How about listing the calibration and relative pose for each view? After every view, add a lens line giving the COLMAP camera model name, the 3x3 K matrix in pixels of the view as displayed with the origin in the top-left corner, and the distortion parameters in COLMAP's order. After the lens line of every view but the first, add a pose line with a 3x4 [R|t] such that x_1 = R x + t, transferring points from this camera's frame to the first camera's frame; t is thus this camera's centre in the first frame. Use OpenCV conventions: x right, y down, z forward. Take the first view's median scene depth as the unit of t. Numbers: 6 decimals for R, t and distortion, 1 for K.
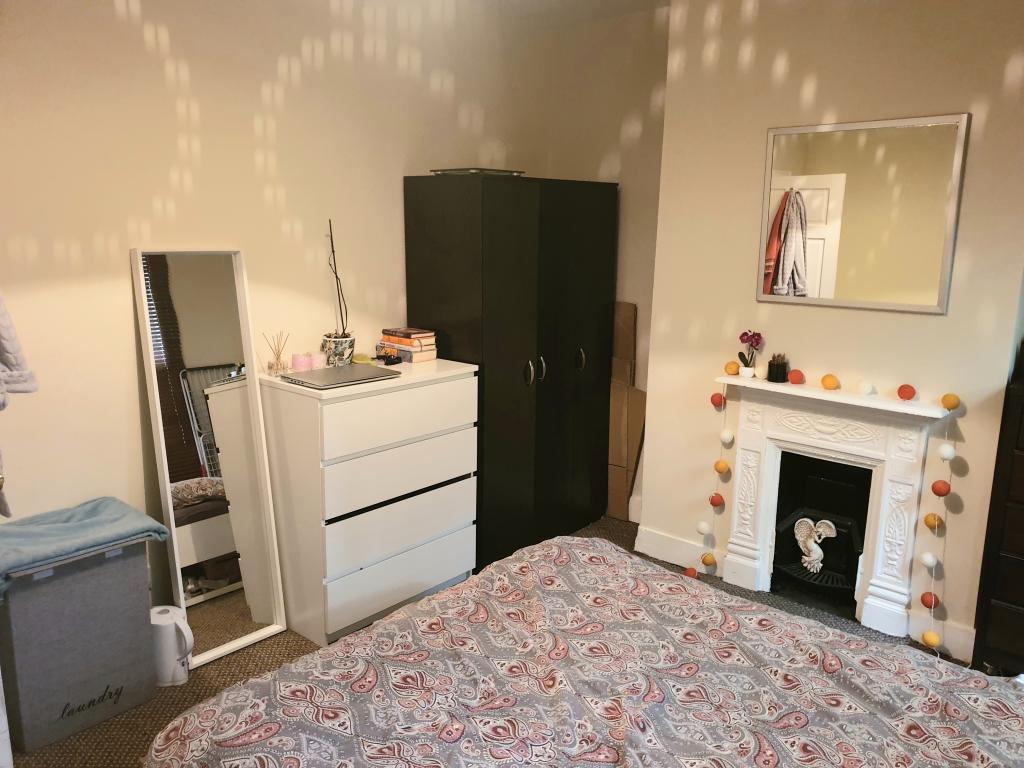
lens RADIAL K [[789.1, 0, 517.6], [0, 789.1, 380.8], [0, 0, 1]] dist [0.006551, 0.001592]
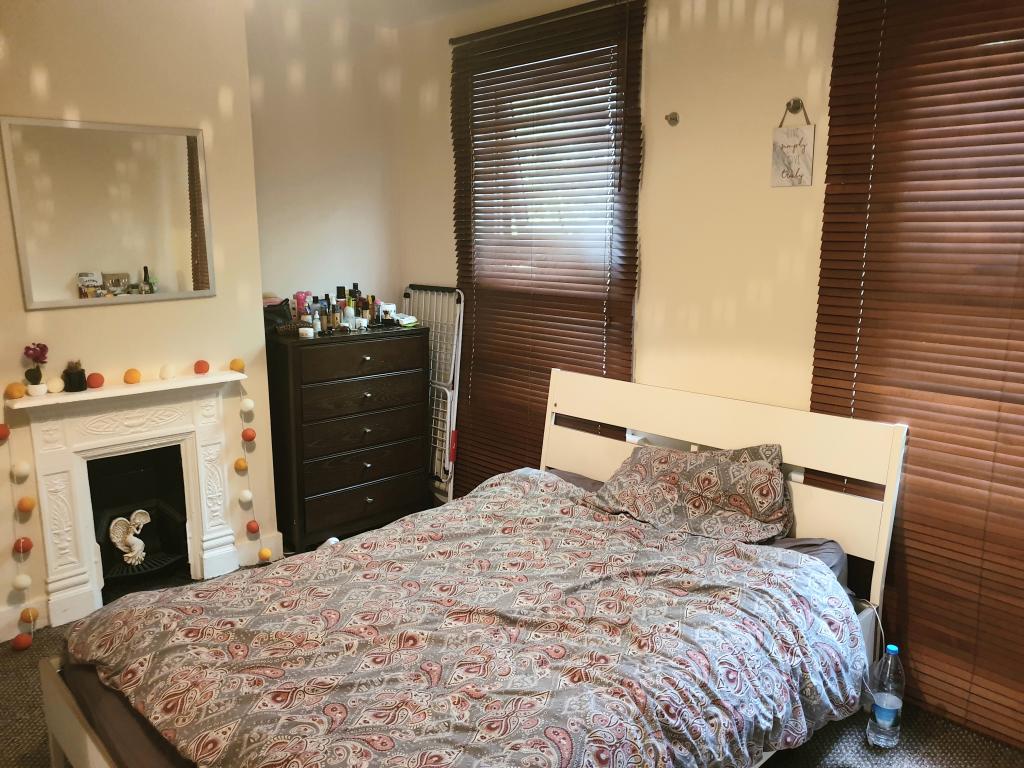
lens RADIAL K [[789.1, 0, 517.4], [0, 789.1, 387.5], [0, 0, 1]] dist [0.006551, 0.001592]
pose [[0.105468, -0.223556, 0.968968, -0.533948], [0.192508, 0.960560, 0.200662, -0.091328], [-0.975611, 0.165371, 0.144345, 0.352131]]
